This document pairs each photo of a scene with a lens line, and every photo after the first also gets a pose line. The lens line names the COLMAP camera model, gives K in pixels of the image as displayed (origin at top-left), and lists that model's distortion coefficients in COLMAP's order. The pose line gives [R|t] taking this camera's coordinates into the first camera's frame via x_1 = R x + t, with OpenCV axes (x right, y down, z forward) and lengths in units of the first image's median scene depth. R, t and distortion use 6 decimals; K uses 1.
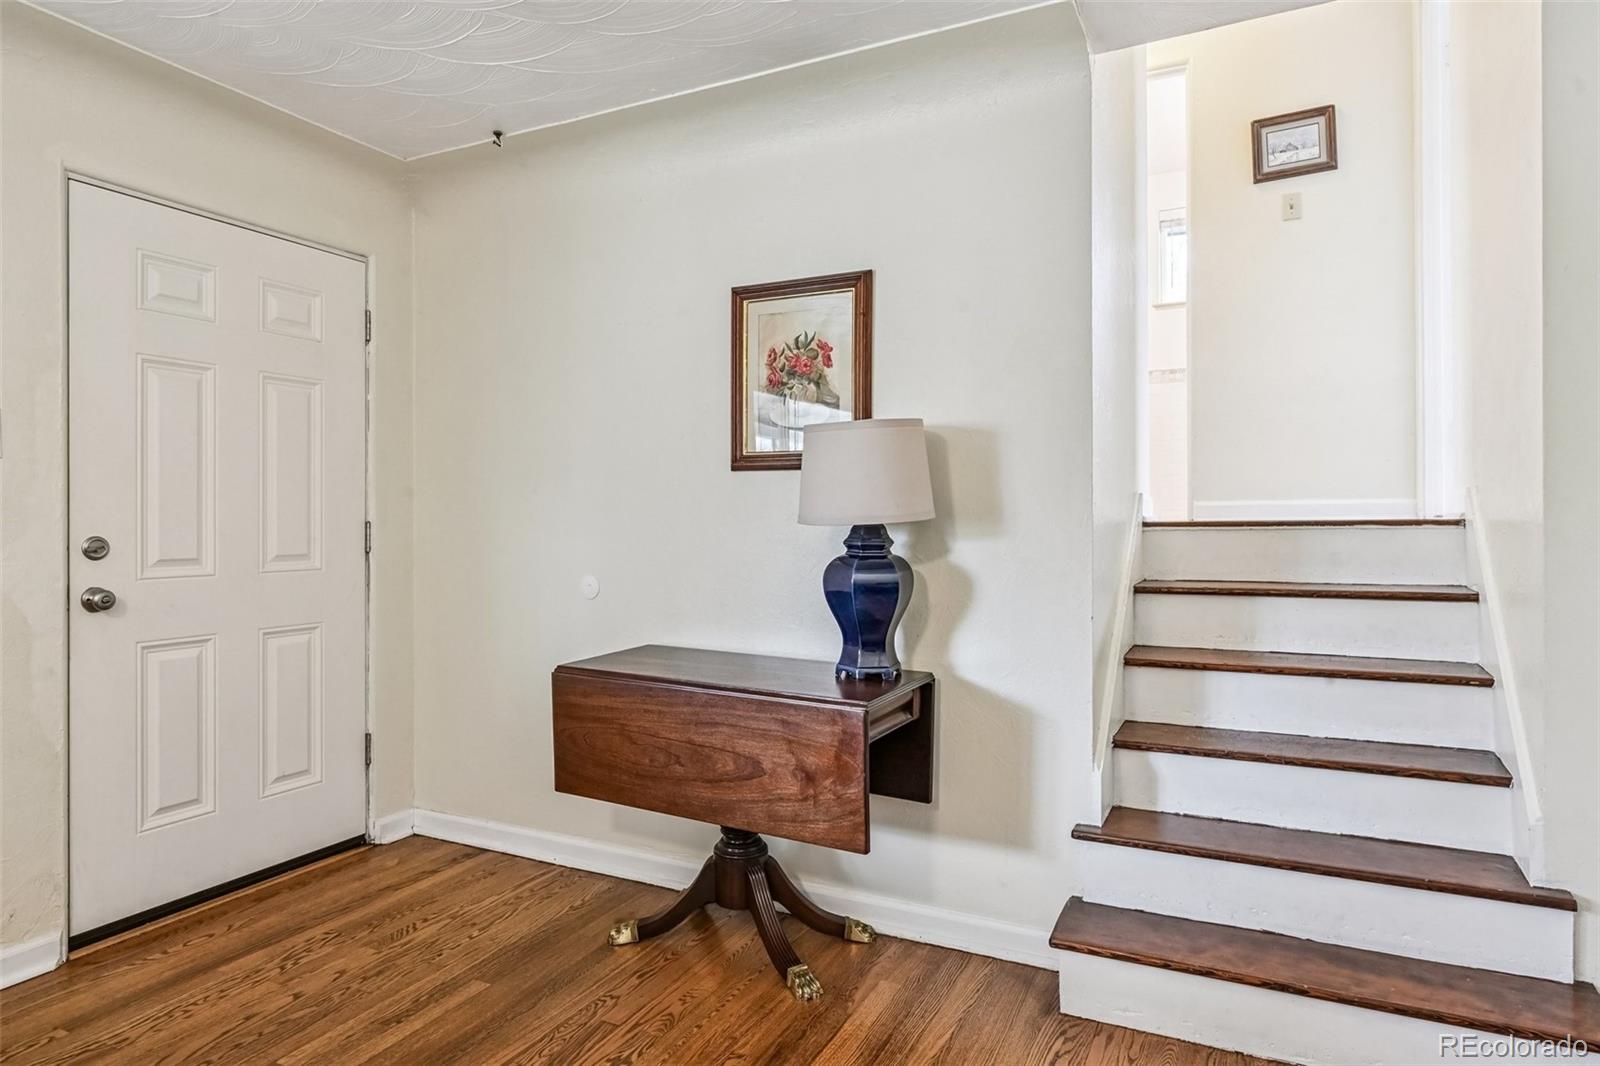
lens RADIAL K [[937.8, 0, 801.3], [0, 937.8, 518.1], [0, 0, 1]] dist [-0.000768, 0.000214]
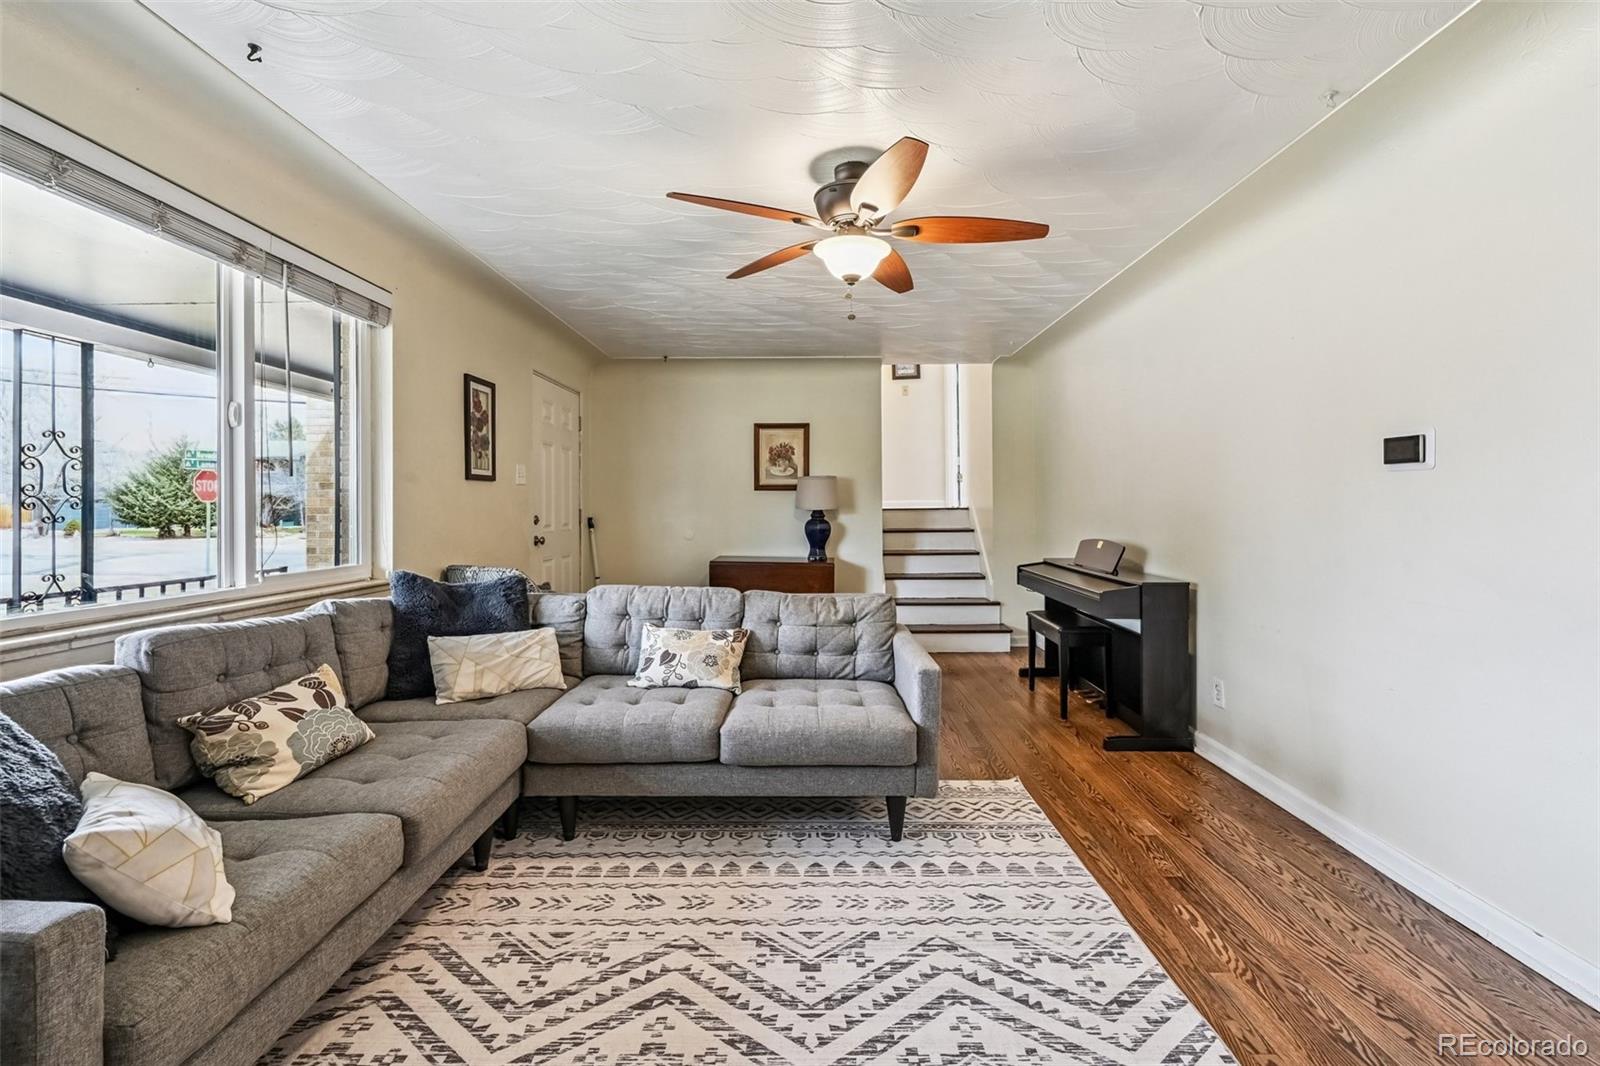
lens RADIAL K [[666.5, 0, 803.0], [0, 666.5, 499.6], [0, 0, 1]] dist [-0.000750, -0.000072]
pose [[0.899872, 0.004319, 0.436132, -0.893957], [0.000872, 0.999931, -0.011701, -0.000879], [-0.436153, 0.010909, 0.899806, -0.910571]]
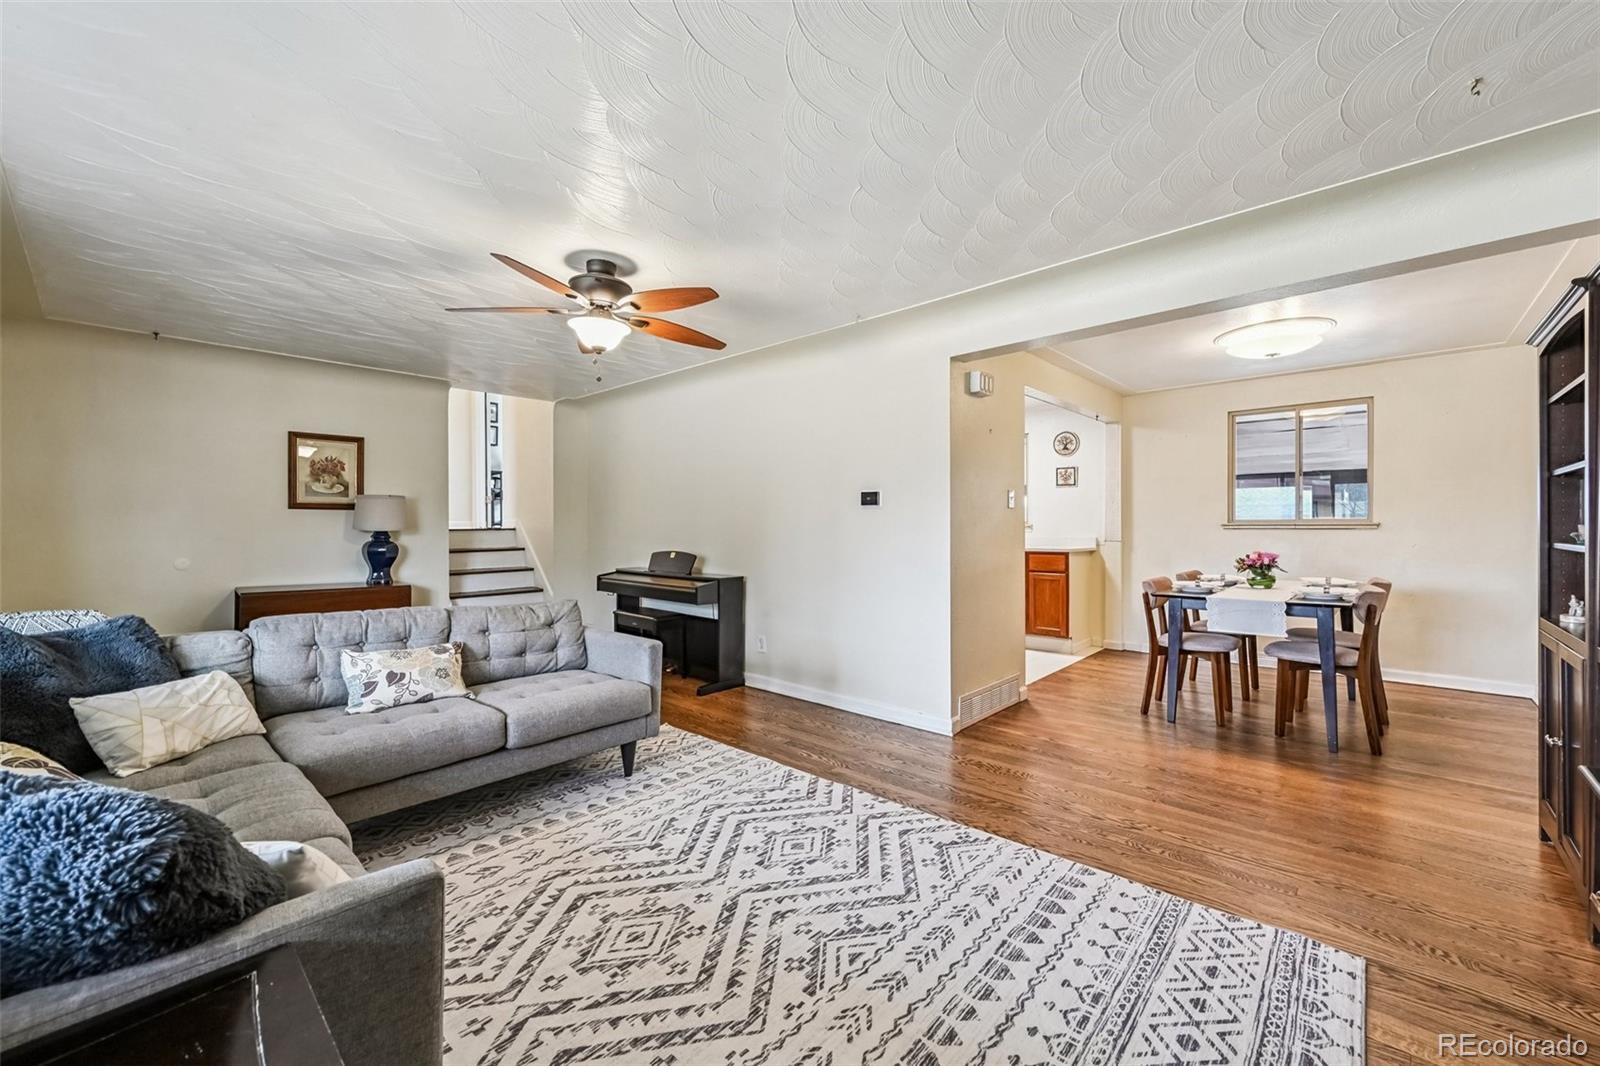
lens RADIAL K [[635.2, 0, 802.1], [0, 635.2, 525.6], [0, 0, 1]] dist [-0.000187, -0.000082]
pose [[0.274603, 0.001355, 0.961557, -1.415276], [0.002782, 0.999994, -0.002204, -0.001000], [-0.961554, 0.003281, 0.274597, -0.767347]]
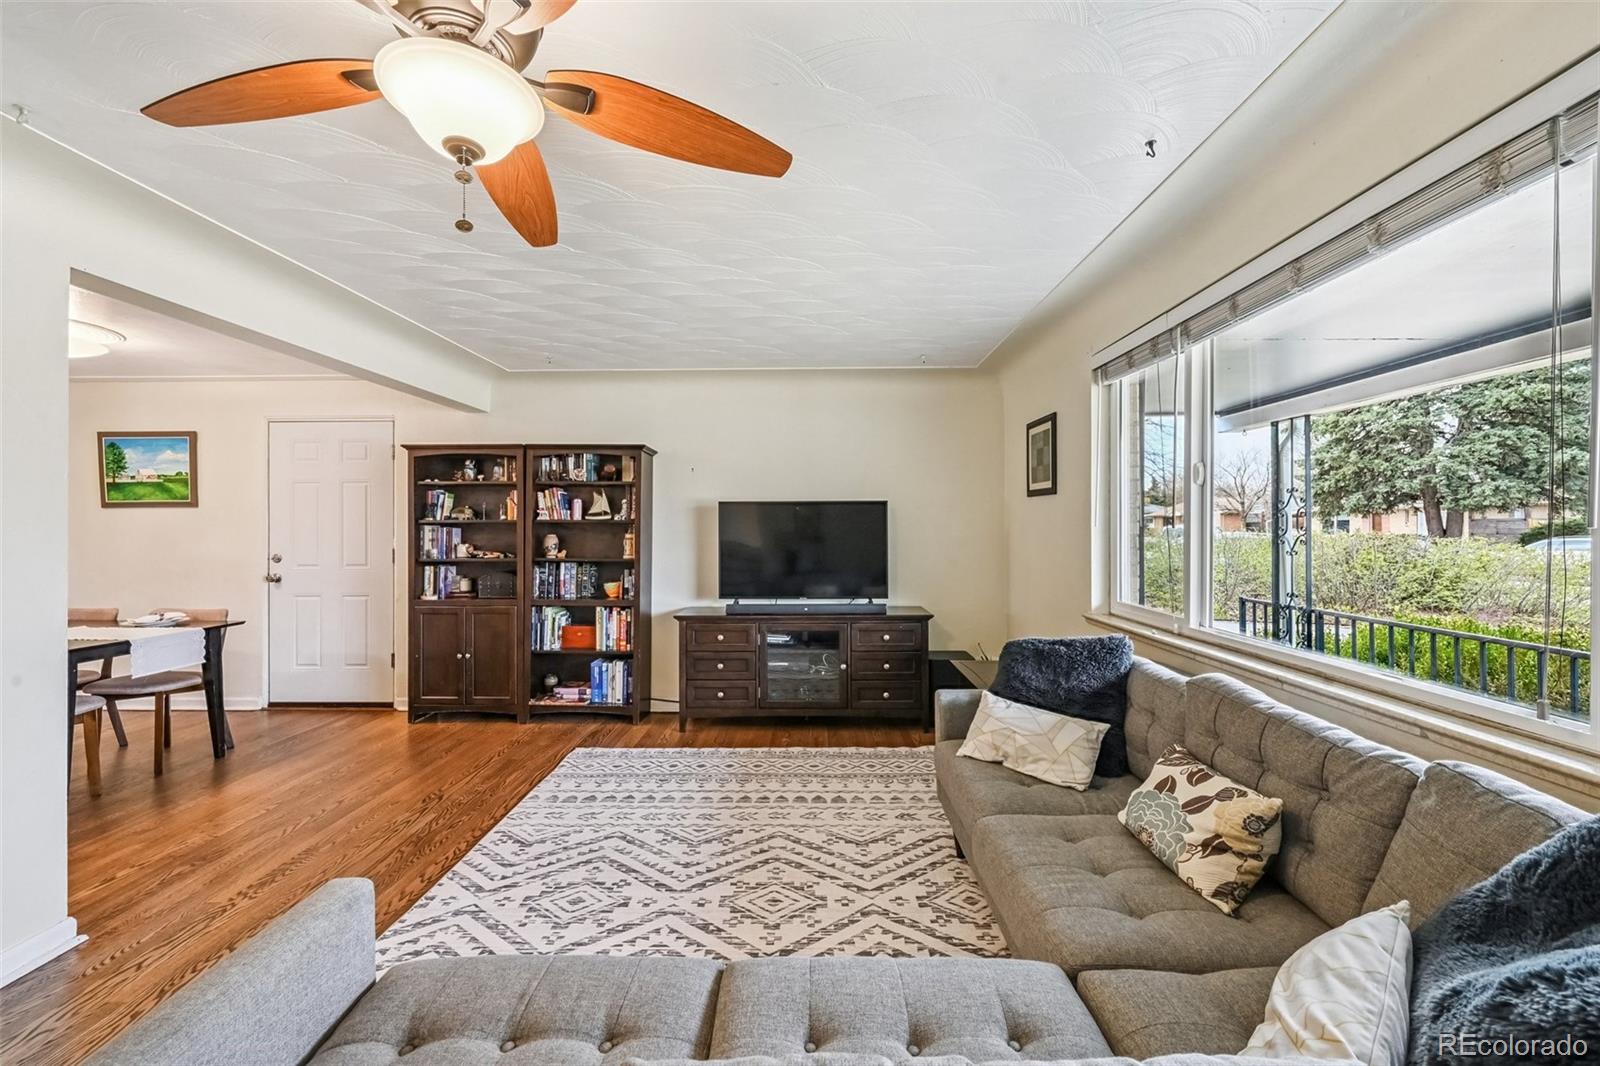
lens RADIAL K [[635.2, 0, 802.1], [0, 635.2, 525.6], [0, 0, 1]] dist [-0.000187, -0.000082]
pose [[-0.901637, 0.000006, -0.432494, -0.447079], [0.004145, 0.999954, -0.008627, -0.045126], [0.432474, -0.009571, -0.901595, 0.403457]]
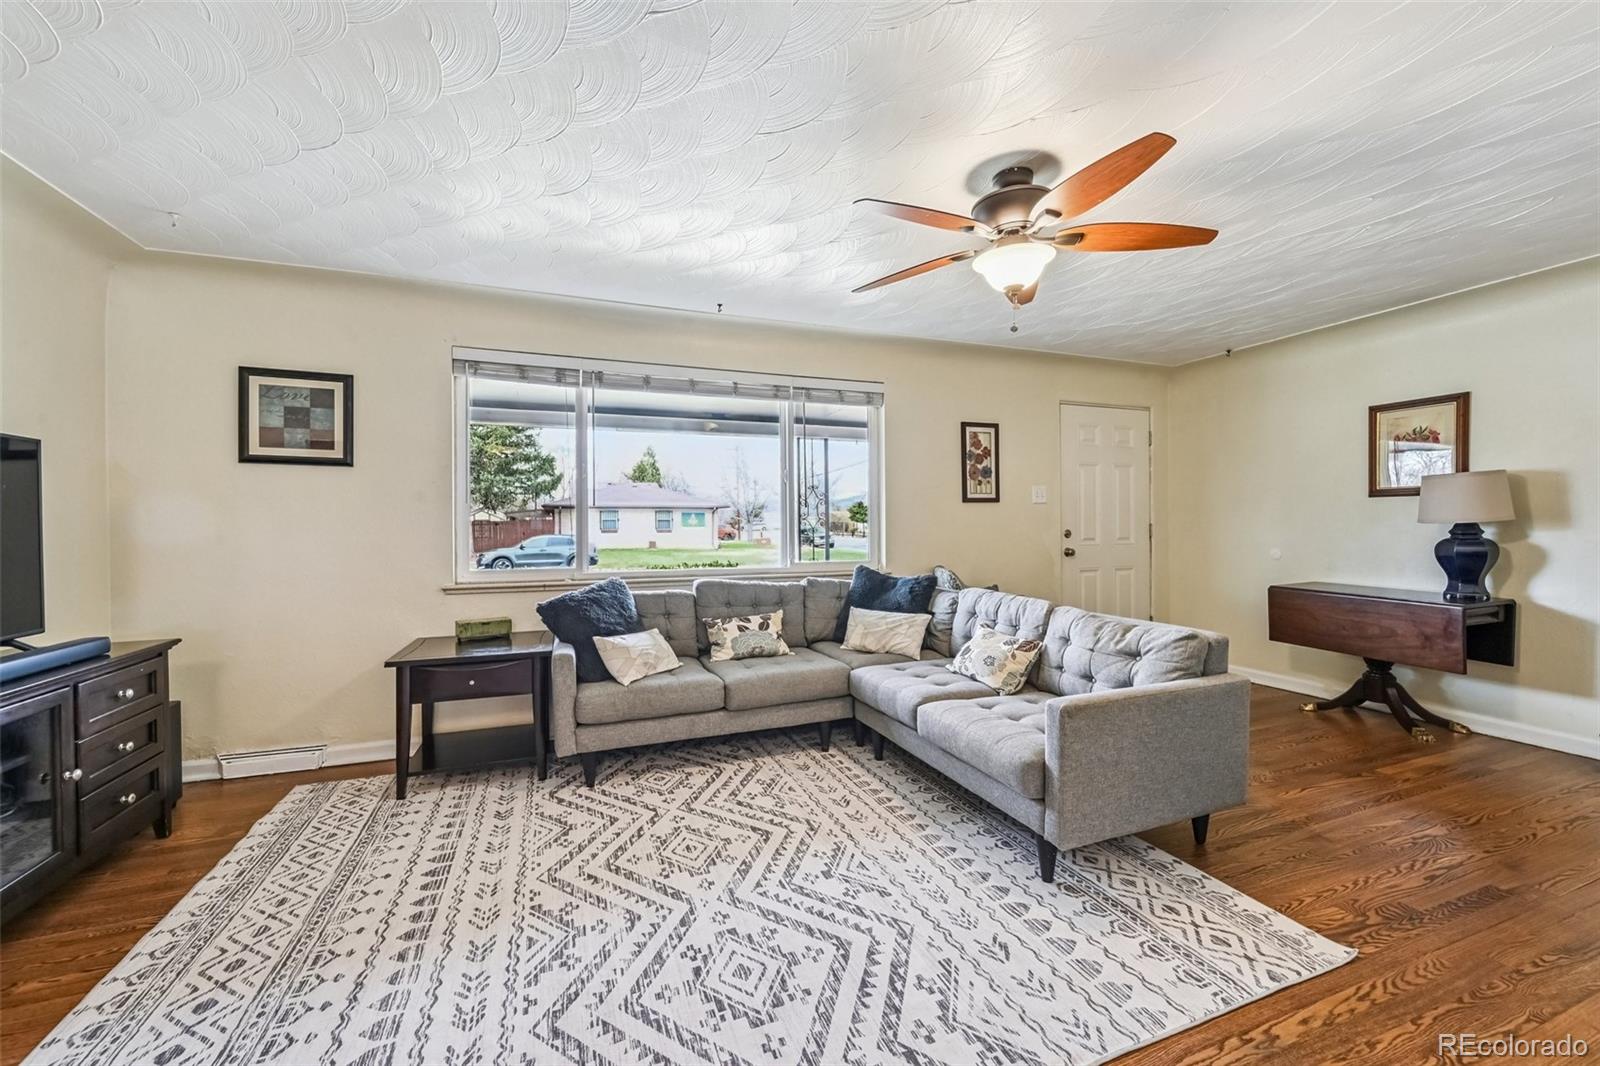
lens RADIAL K [[632.0, 0, 801.4], [0, 632.0, 530.1], [0, 0, 1]] dist [0.000637, 0.000091]
pose [[0.736712, -0.000367, -0.676206, -0.060317], [0.008846, 0.999920, 0.009095, -0.003131], [0.676148, -0.012682, 0.736656, -0.941164]]
